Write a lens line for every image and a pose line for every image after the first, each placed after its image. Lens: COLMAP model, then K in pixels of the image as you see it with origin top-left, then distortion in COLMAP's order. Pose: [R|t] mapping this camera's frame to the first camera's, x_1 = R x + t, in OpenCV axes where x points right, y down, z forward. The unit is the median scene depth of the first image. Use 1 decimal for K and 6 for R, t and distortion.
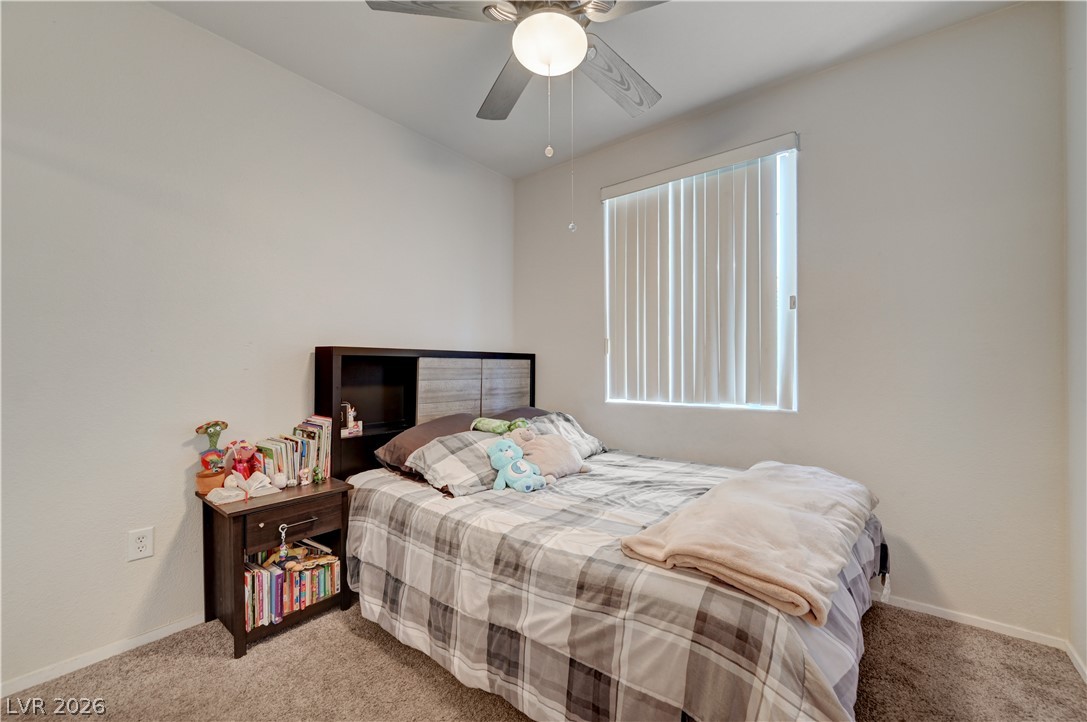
lens RADIAL K [[433.2, 0, 551.5], [0, 433.2, 364.2], [0, 0, 1]] dist [-0.001445, 0.000449]
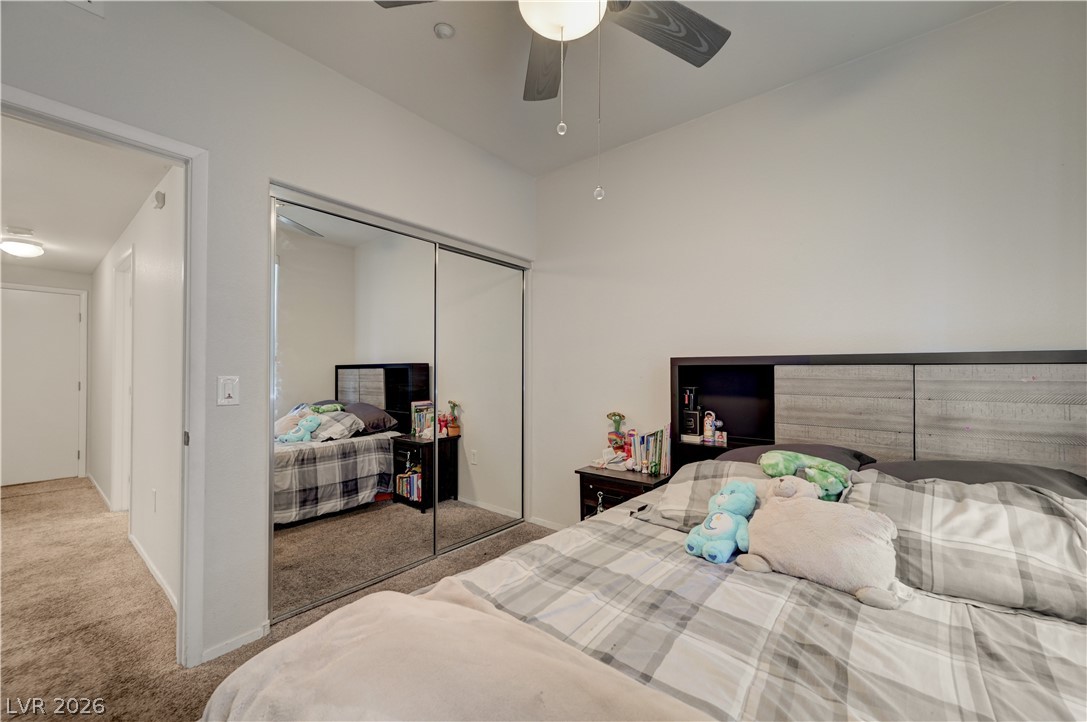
lens RADIAL K [[433.2, 0, 551.9], [0, 433.2, 364.7], [0, 0, 1]] dist [-0.001445, 0.000449]
pose [[-0.011311, -0.015480, -0.999816, 0.509413], [0.002865, 0.999876, -0.015513, -0.005592], [0.999932, -0.003040, -0.011266, 0.593234]]
